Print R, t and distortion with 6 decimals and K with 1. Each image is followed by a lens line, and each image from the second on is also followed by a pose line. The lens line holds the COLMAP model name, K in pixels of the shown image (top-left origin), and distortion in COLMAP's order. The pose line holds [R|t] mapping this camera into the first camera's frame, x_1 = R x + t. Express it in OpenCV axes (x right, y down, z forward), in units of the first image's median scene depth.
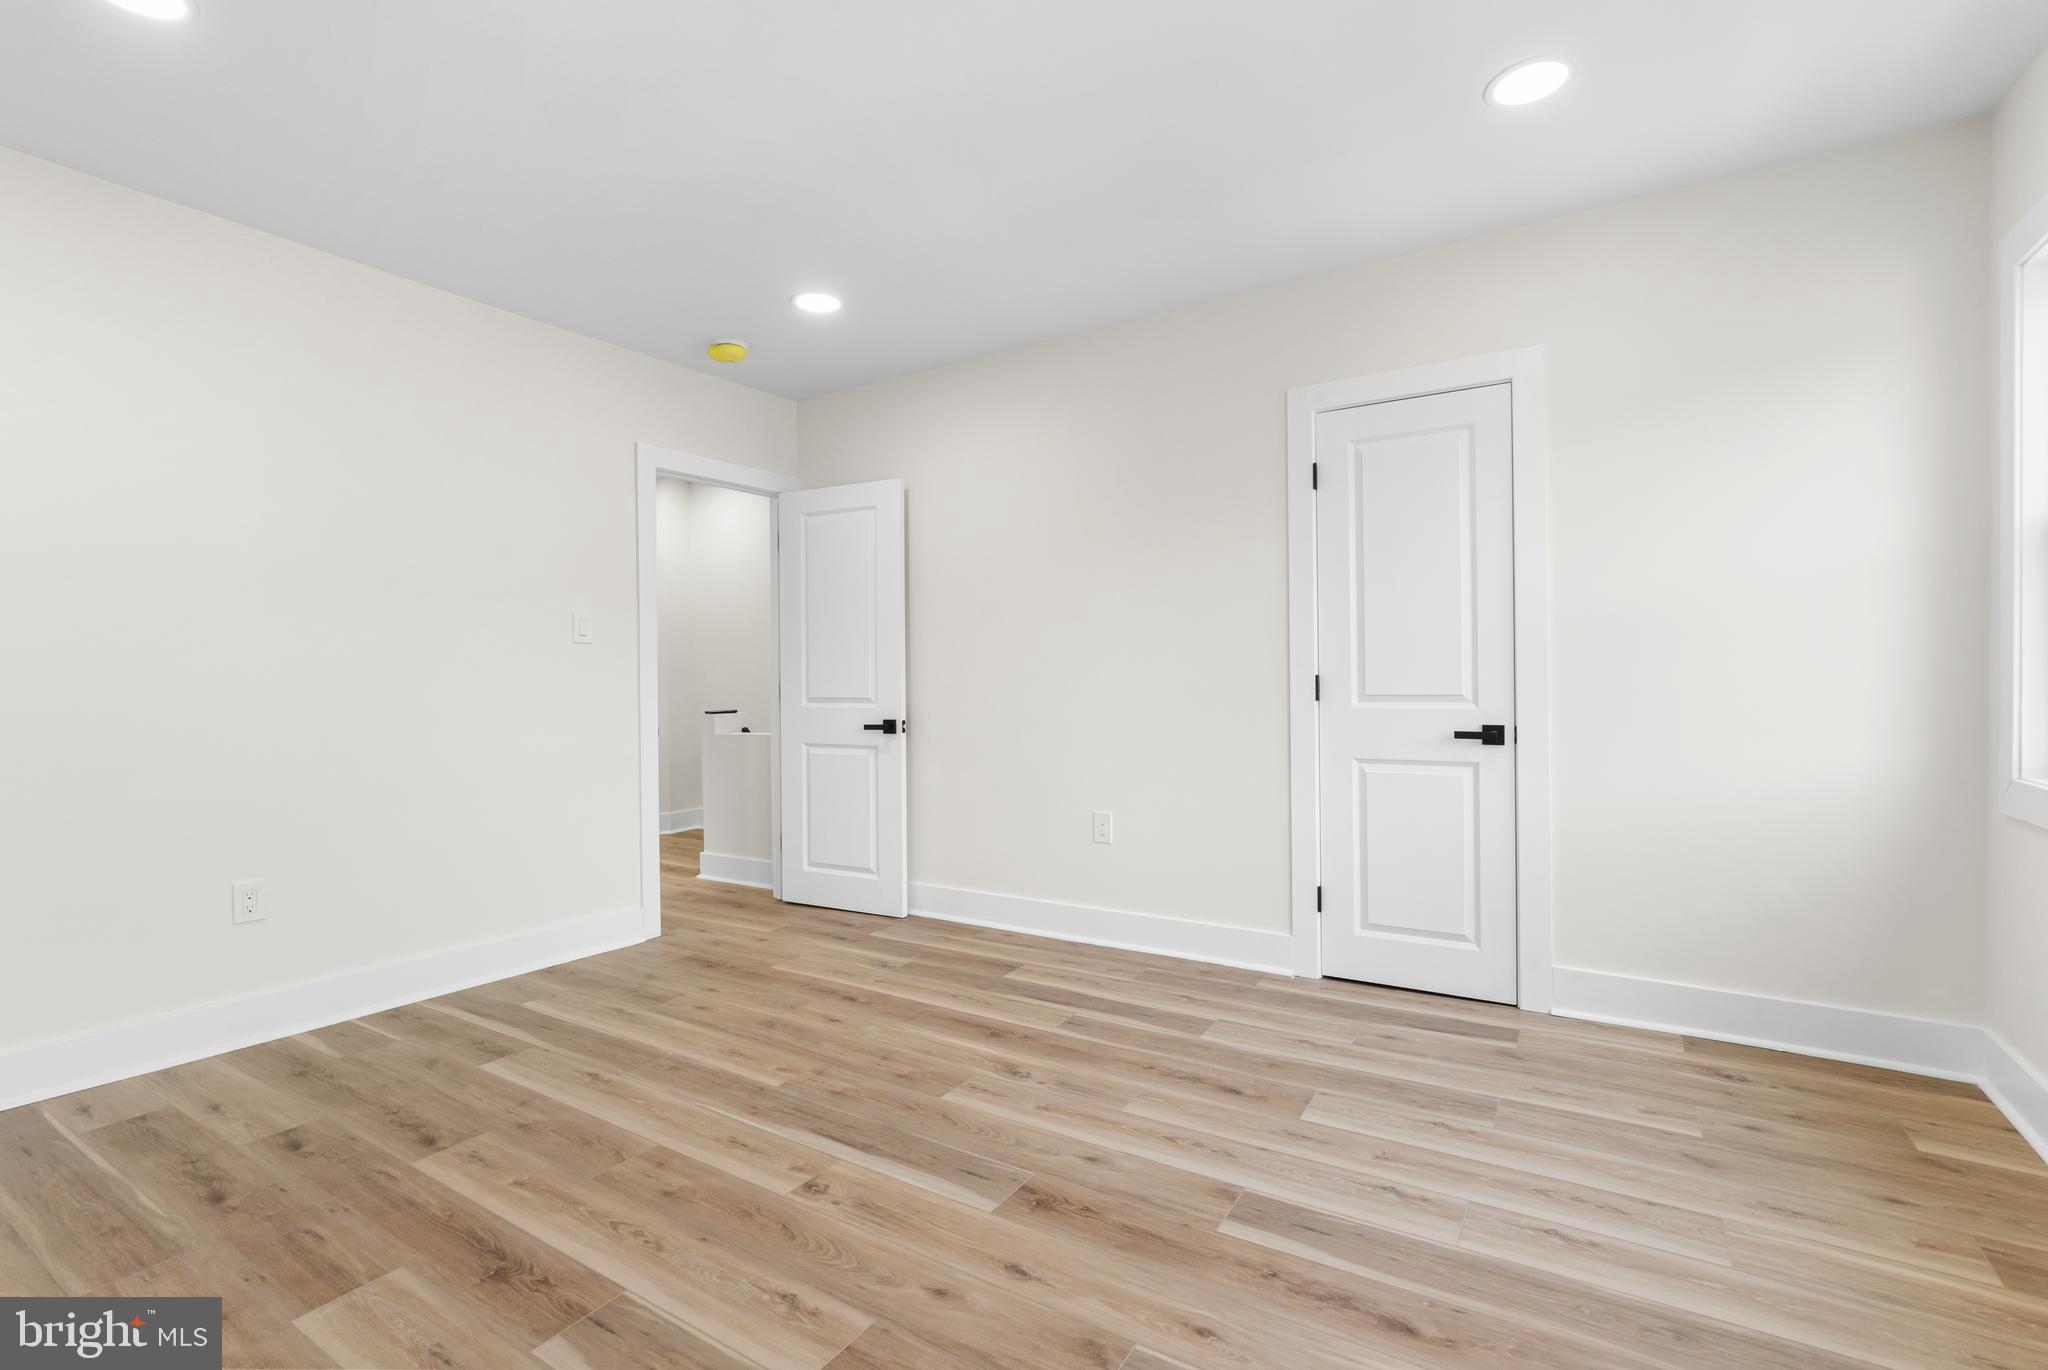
lens RADIAL K [[931.5, 0, 1020.0], [0, 931.5, 685.8], [0, 0, 1]] dist [-0.008870, 0.002790]
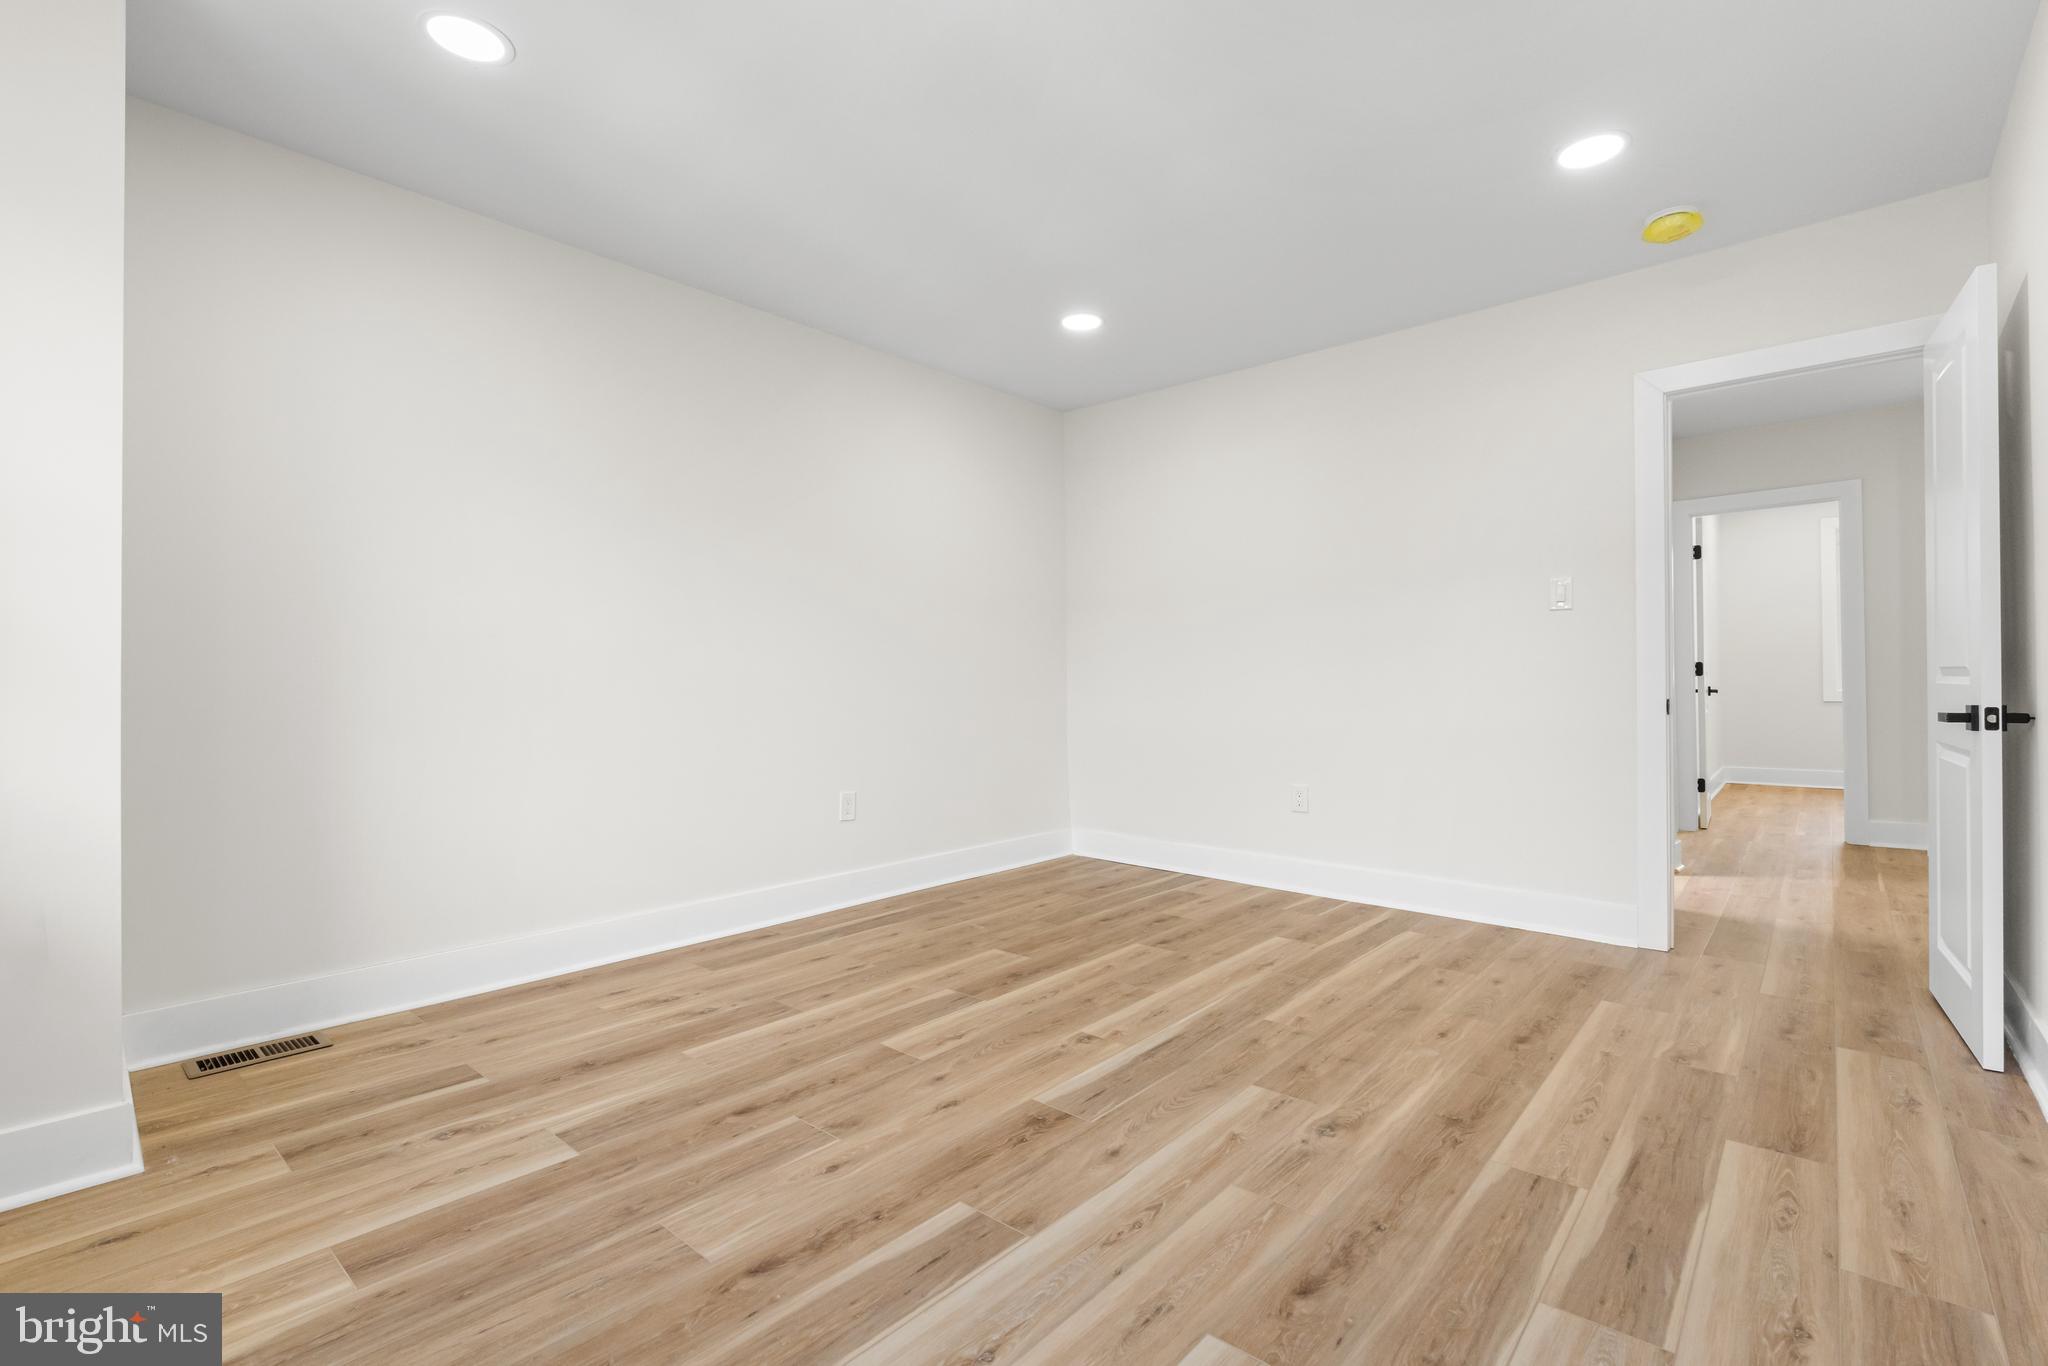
lens RADIAL K [[931.5, 0, 1028.6], [0, 931.5, 698.4], [0, 0, 1]] dist [-0.008870, 0.002790]
pose [[-0.159339, 0.026683, -0.986863, 0.780192], [0.000280, 0.999636, 0.026983, 0.026672], [0.987224, 0.004023, -0.159288, 0.838281]]
